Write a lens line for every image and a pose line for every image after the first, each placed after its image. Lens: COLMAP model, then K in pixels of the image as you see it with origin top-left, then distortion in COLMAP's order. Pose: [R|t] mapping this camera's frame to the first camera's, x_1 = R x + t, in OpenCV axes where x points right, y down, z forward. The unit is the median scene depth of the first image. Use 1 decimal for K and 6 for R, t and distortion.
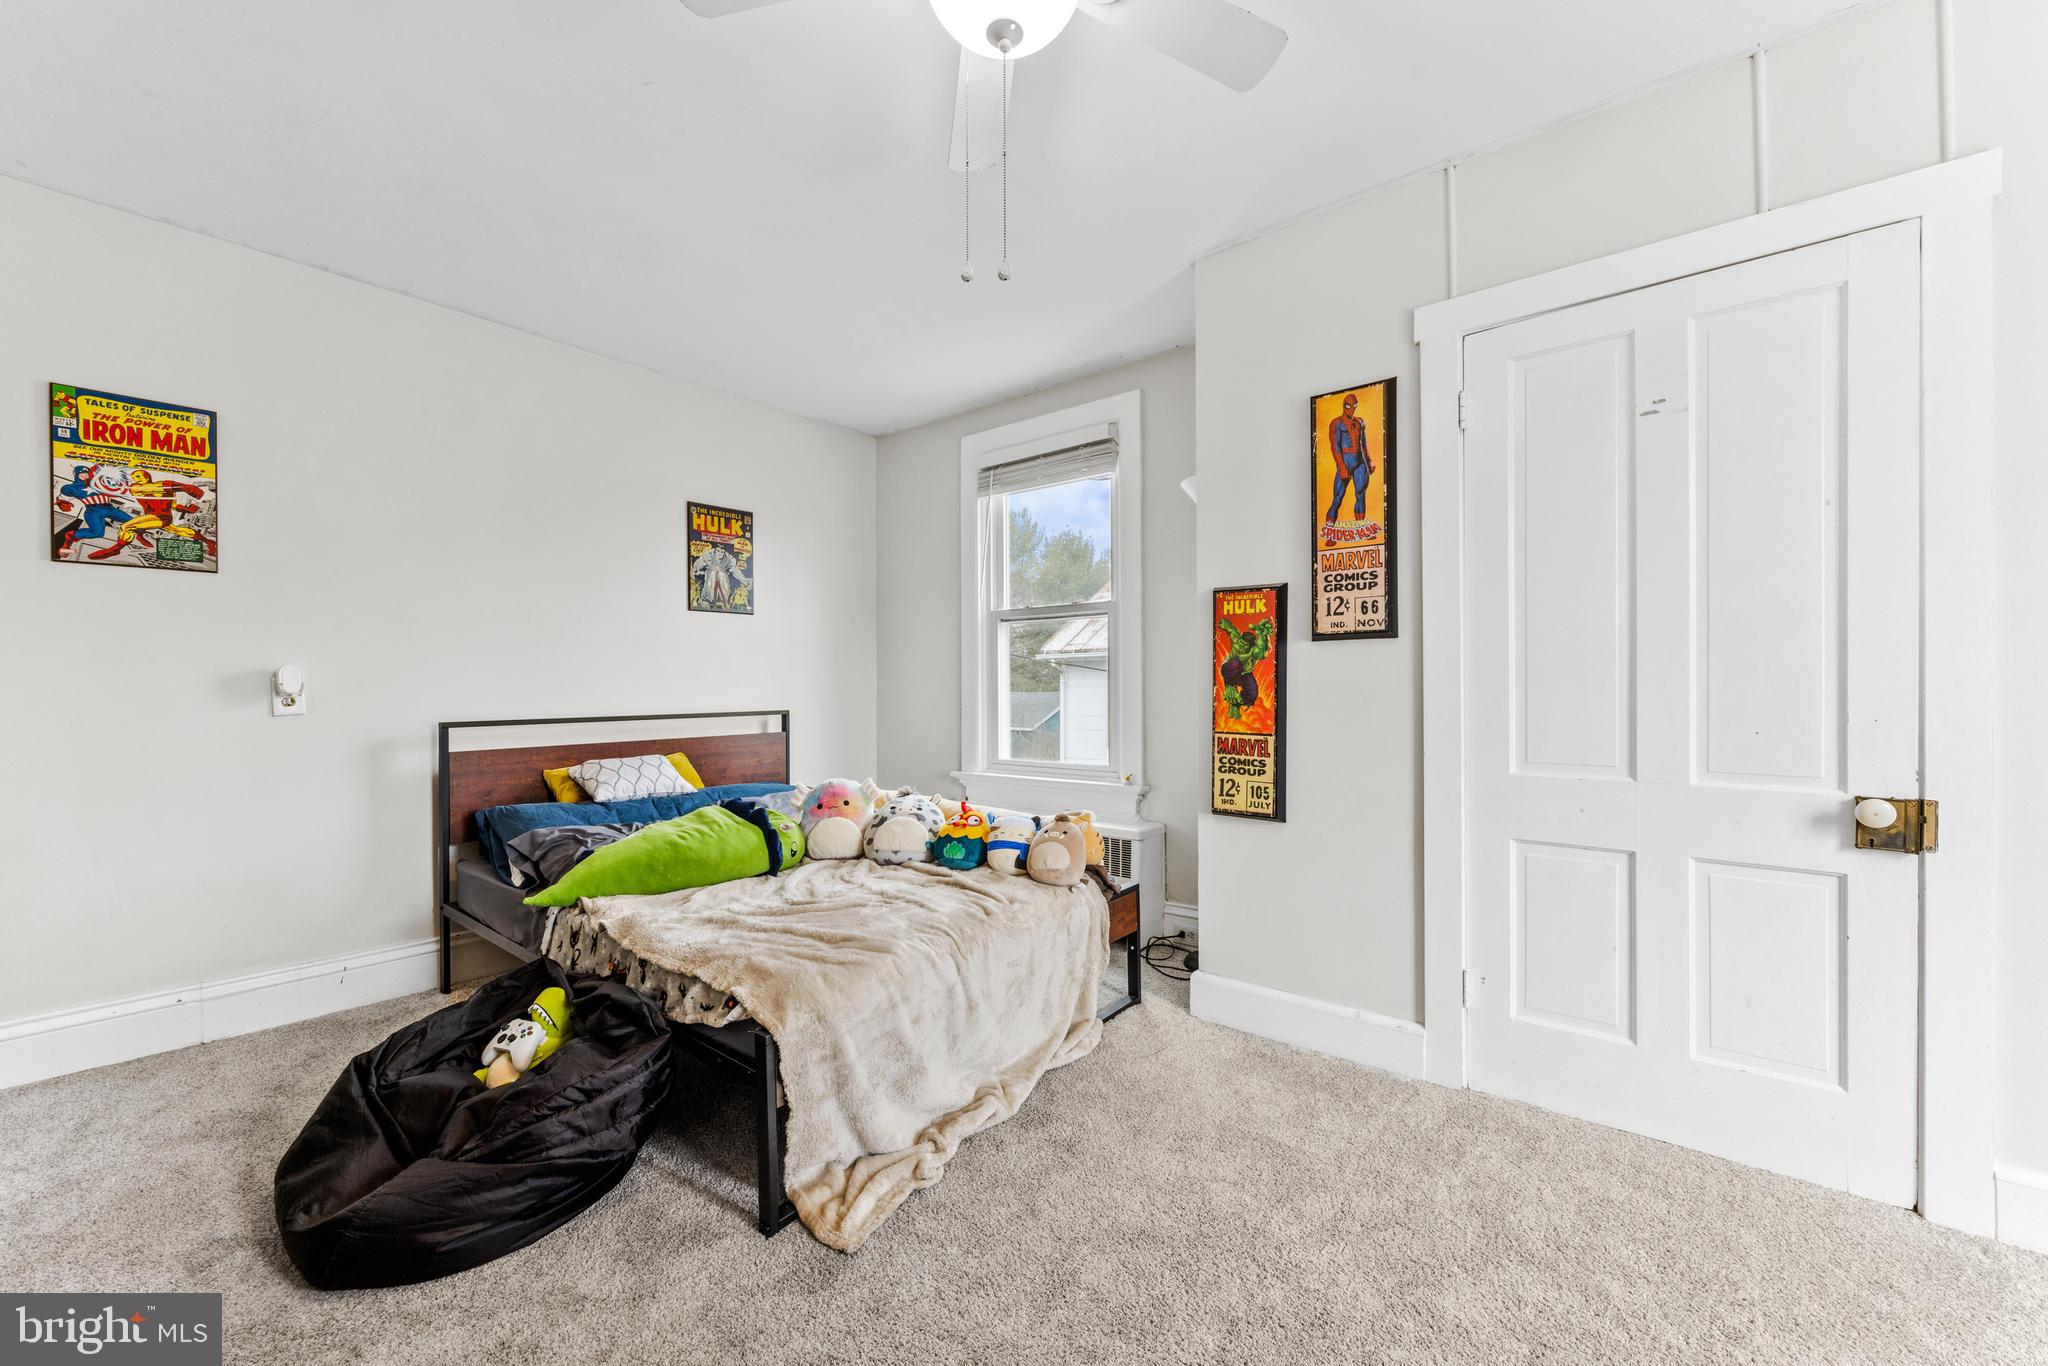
lens RADIAL K [[829.0, 0, 1025.8], [0, 829.0, 678.9], [0, 0, 1]] dist [-0.003529, 0.000971]
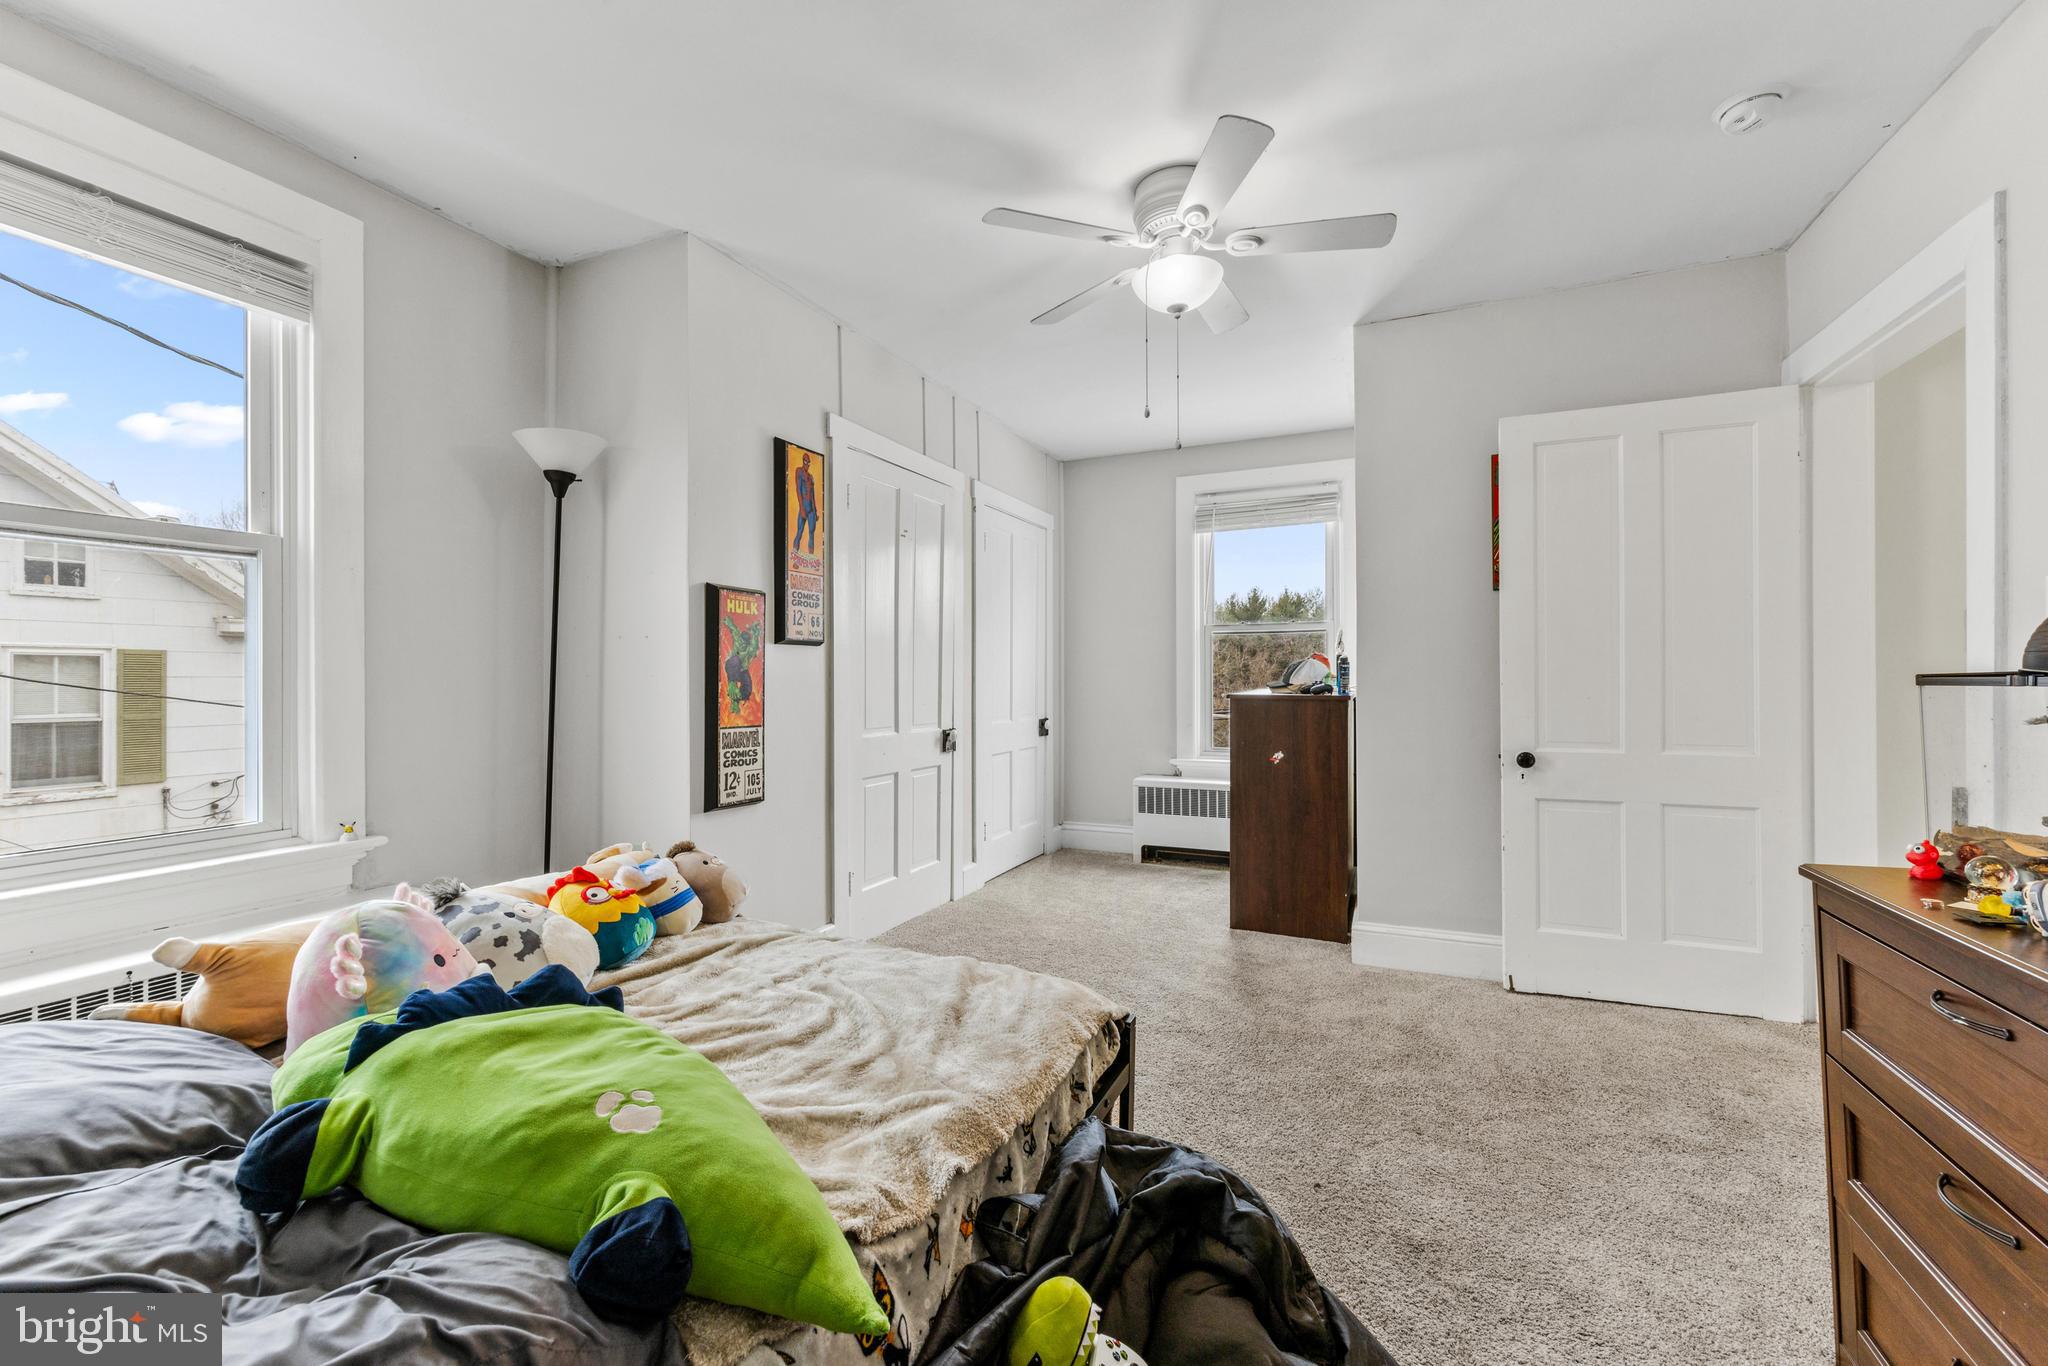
lens RADIAL K [[829.0, 0, 1025.4], [0, 829.0, 681.3], [0, 0, 1]] dist [-0.003529, 0.000971]
pose [[-0.275711, 0.006926, 0.961216, -0.912811], [0.000352, 0.999975, -0.007105, 0.016510], [-0.961241, -0.001620, -0.275706, 1.011096]]
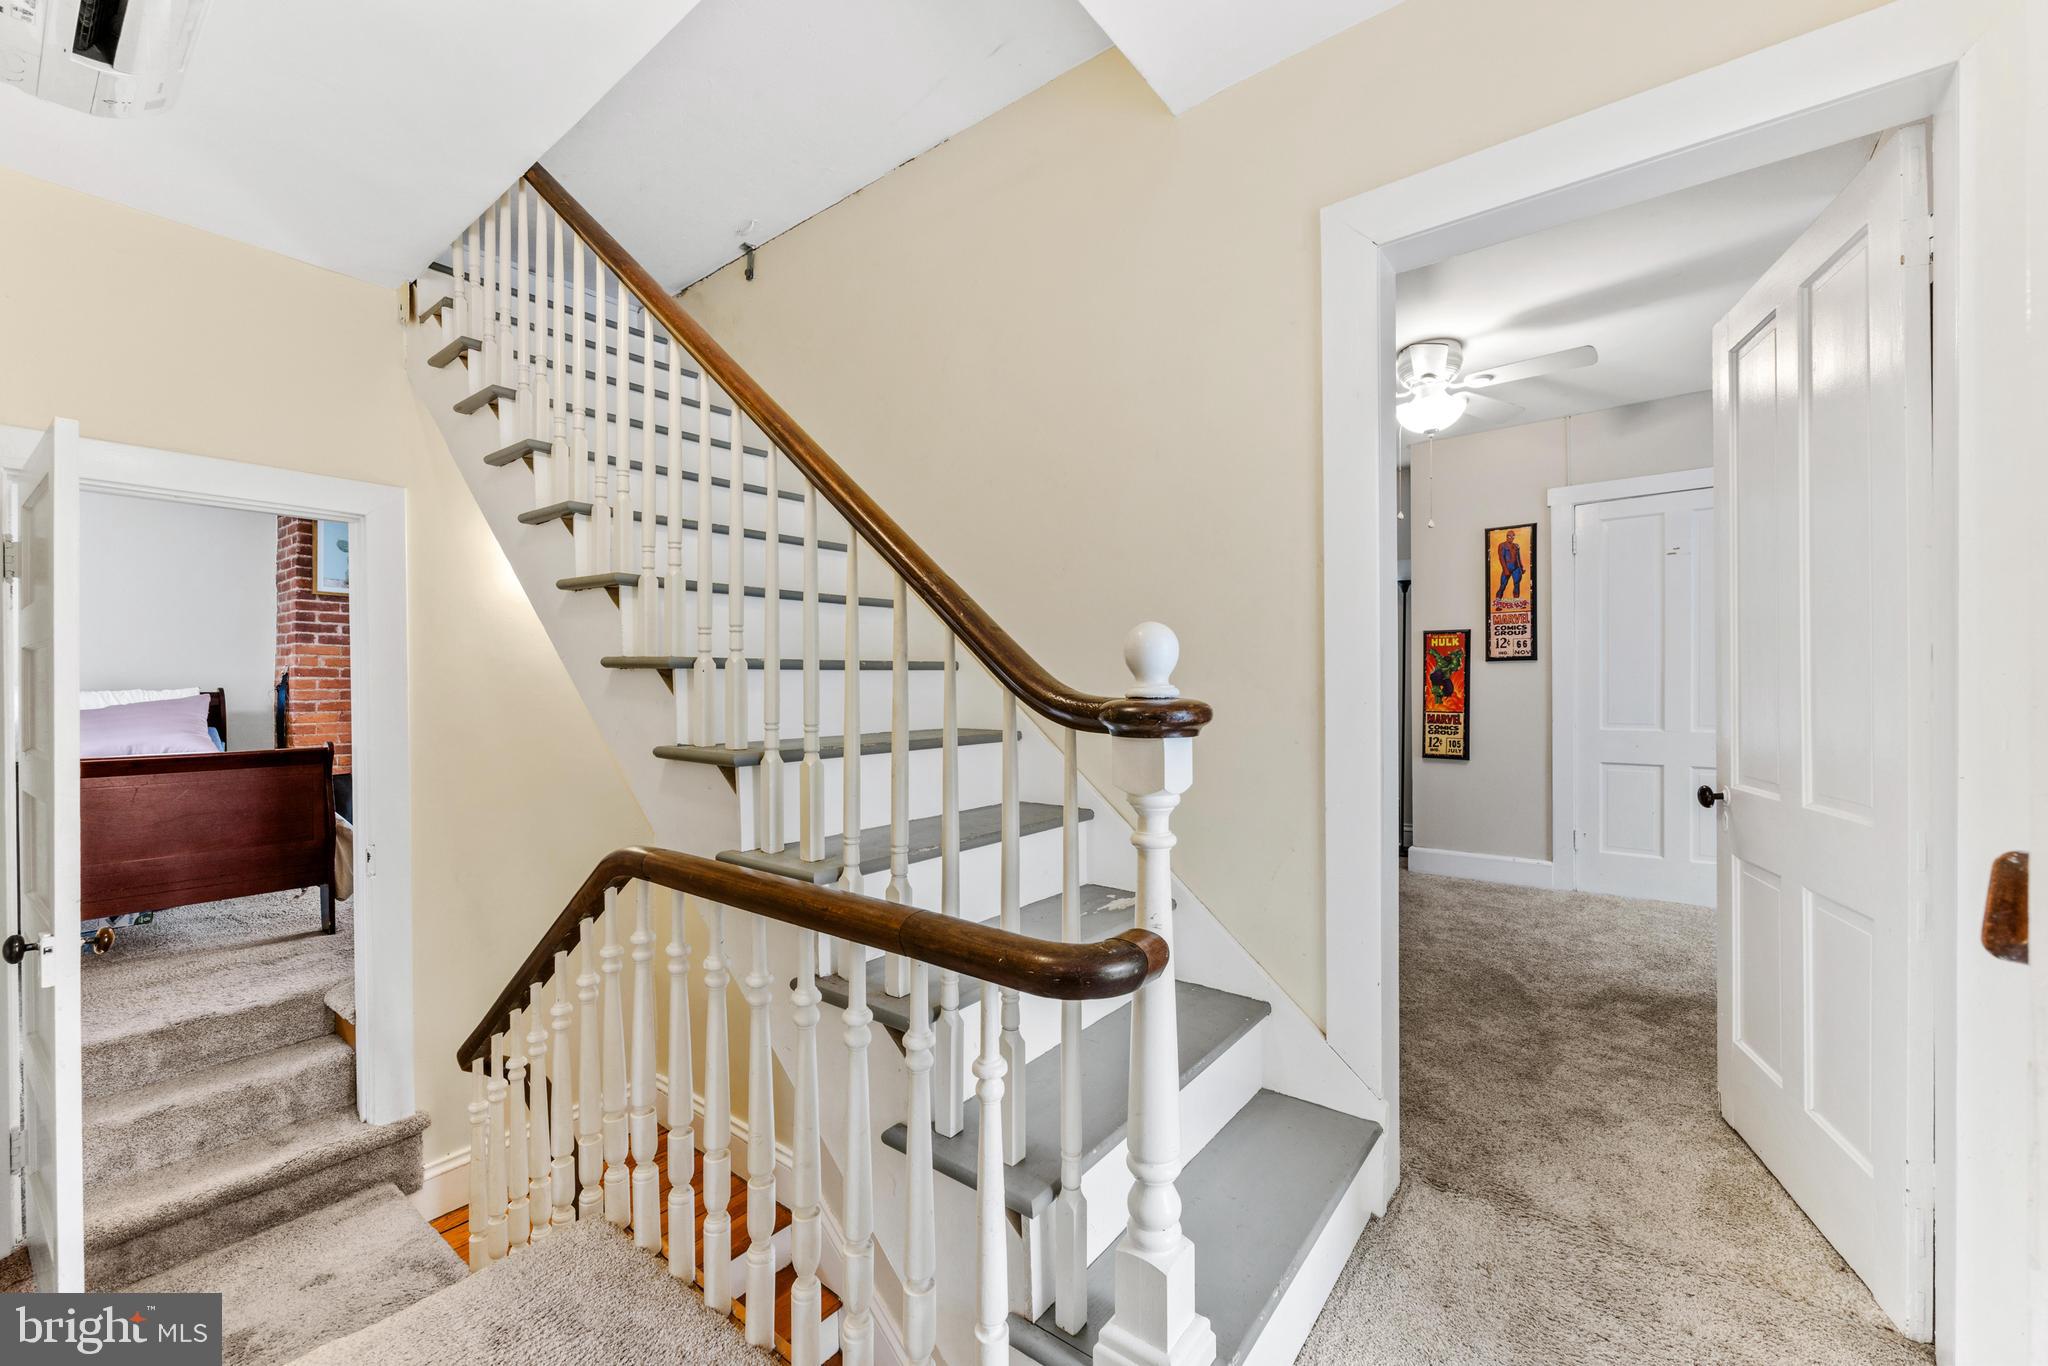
lens RADIAL K [[829.0, 0, 1023.7], [0, 829.0, 687.8], [0, 0, 1]] dist [-0.003529, 0.000971]
pose [[0.999895, -0.004389, 0.013815, -0.733328], [0.004252, 0.999941, 0.009960, -0.009469], [-0.013858, -0.009900, 0.999855, -0.860416]]
